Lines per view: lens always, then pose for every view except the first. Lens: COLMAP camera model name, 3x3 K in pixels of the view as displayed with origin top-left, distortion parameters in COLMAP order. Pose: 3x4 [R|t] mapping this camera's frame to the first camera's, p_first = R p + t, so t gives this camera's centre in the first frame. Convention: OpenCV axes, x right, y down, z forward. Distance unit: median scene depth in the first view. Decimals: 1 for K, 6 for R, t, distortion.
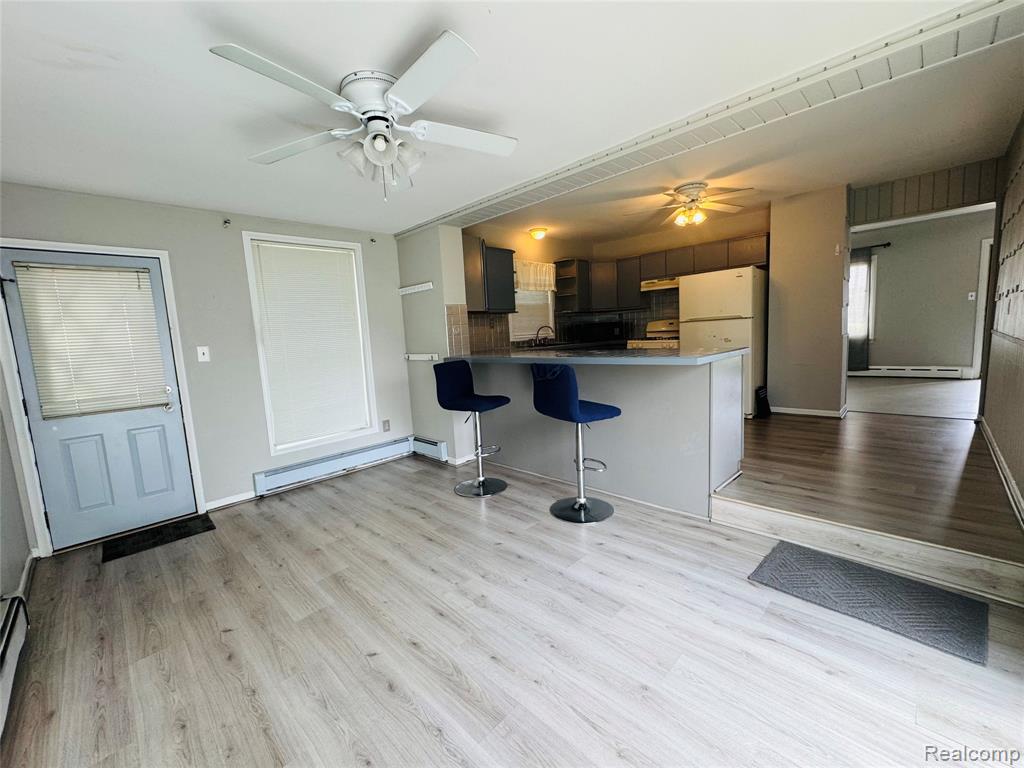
lens RADIAL K [[415.8, 0, 513.5], [0, 415.8, 384.2], [0, 0, 1]] dist [-0.000239, -0.000382]
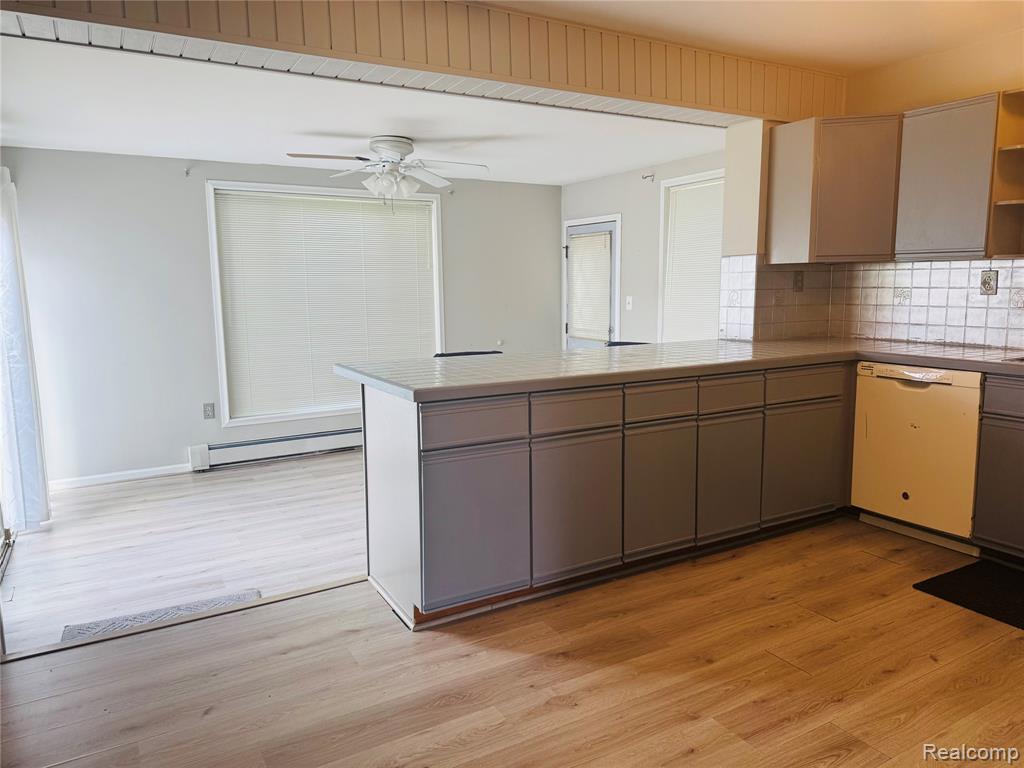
lens RADIAL K [[701.5, 0, 515.6], [0, 701.5, 384.9], [0, 0, 1]] dist [0.009798, -0.006562]
pose [[-0.246391, 0.195903, -0.949164, 1.431542], [-0.096665, 0.969507, 0.225195, -0.315342], [0.964338, 0.147237, -0.219941, 1.429191]]
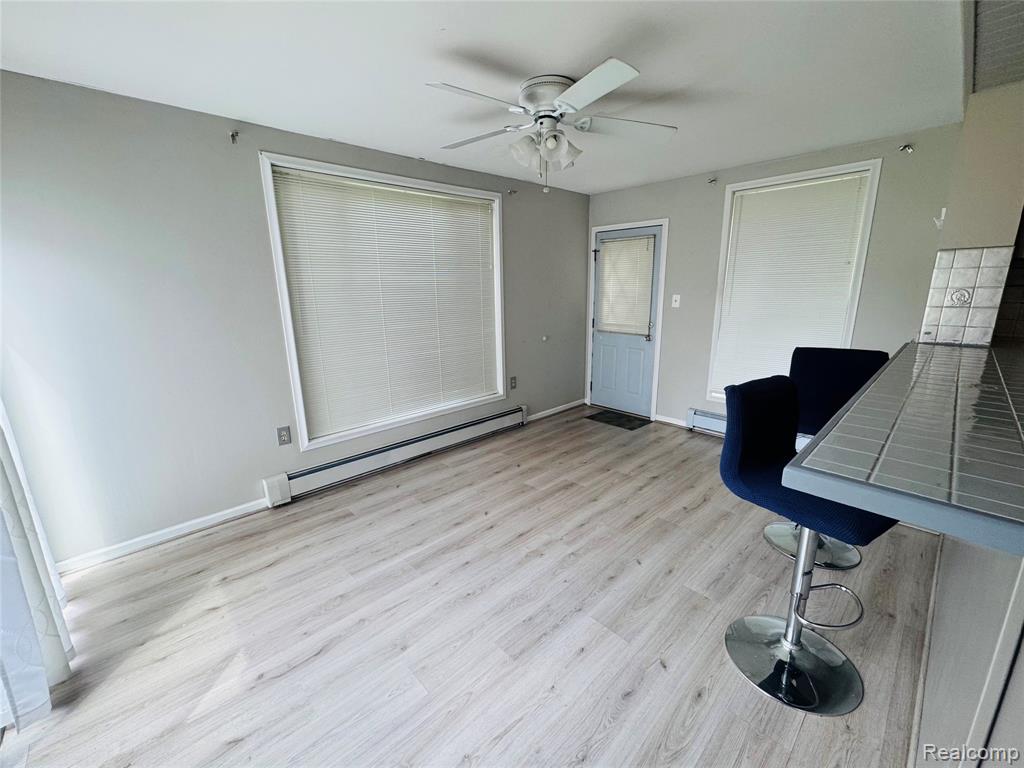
lens RADIAL K [[415.8, 0, 510.6], [0, 415.8, 384.1], [0, 0, 1]] dist [-0.000239, -0.000382]
pose [[-0.029119, 0.288114, -0.957153, 0.655834], [-0.106672, 0.951195, 0.289566, -0.178310], [0.993868, 0.110533, 0.003036, 0.663267]]
